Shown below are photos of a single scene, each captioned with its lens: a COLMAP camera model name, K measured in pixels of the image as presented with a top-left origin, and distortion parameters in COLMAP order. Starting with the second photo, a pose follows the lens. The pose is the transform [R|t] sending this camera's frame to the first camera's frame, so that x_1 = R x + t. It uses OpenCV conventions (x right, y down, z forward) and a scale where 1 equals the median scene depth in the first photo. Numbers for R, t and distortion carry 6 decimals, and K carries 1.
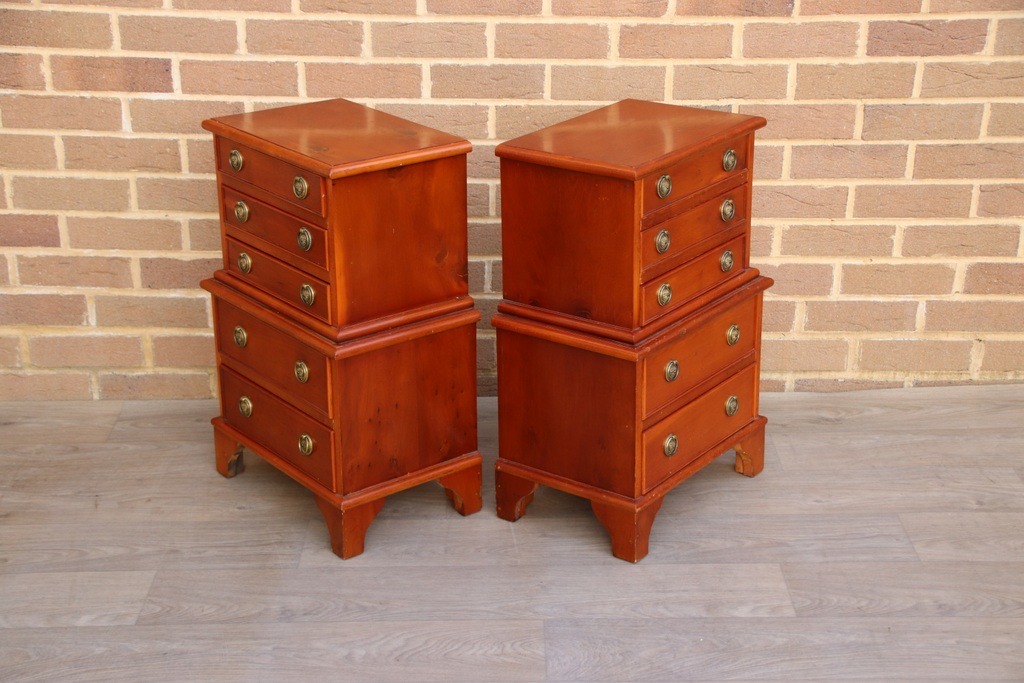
lens RADIAL K [[1536.7, 0, 509.2], [0, 1536.7, 360.0], [0, 0, 1]] dist [0.293472, 0.000000]
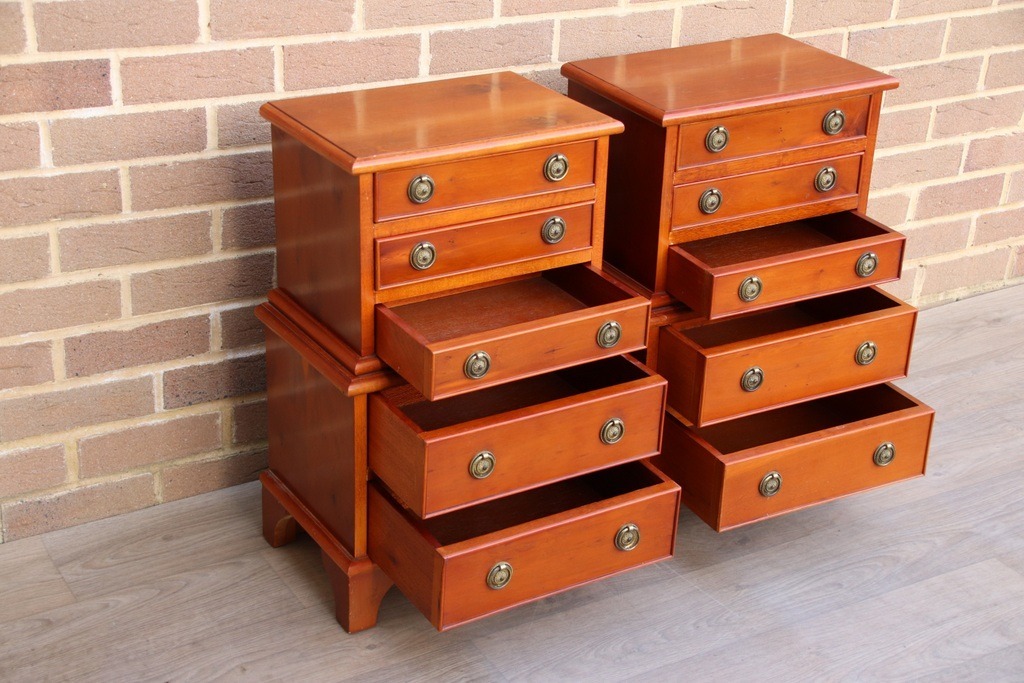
lens RADIAL K [[1536.7, 0, 490.5], [0, 1536.7, 357.6], [0, 0, 1]] dist [0.293472, 0.000000]
pose [[0.871259, -0.185610, 0.454374, -0.406864], [0.150902, 0.982198, 0.111870, -0.110952], [-0.467050, -0.028902, 0.883758, 0.282153]]
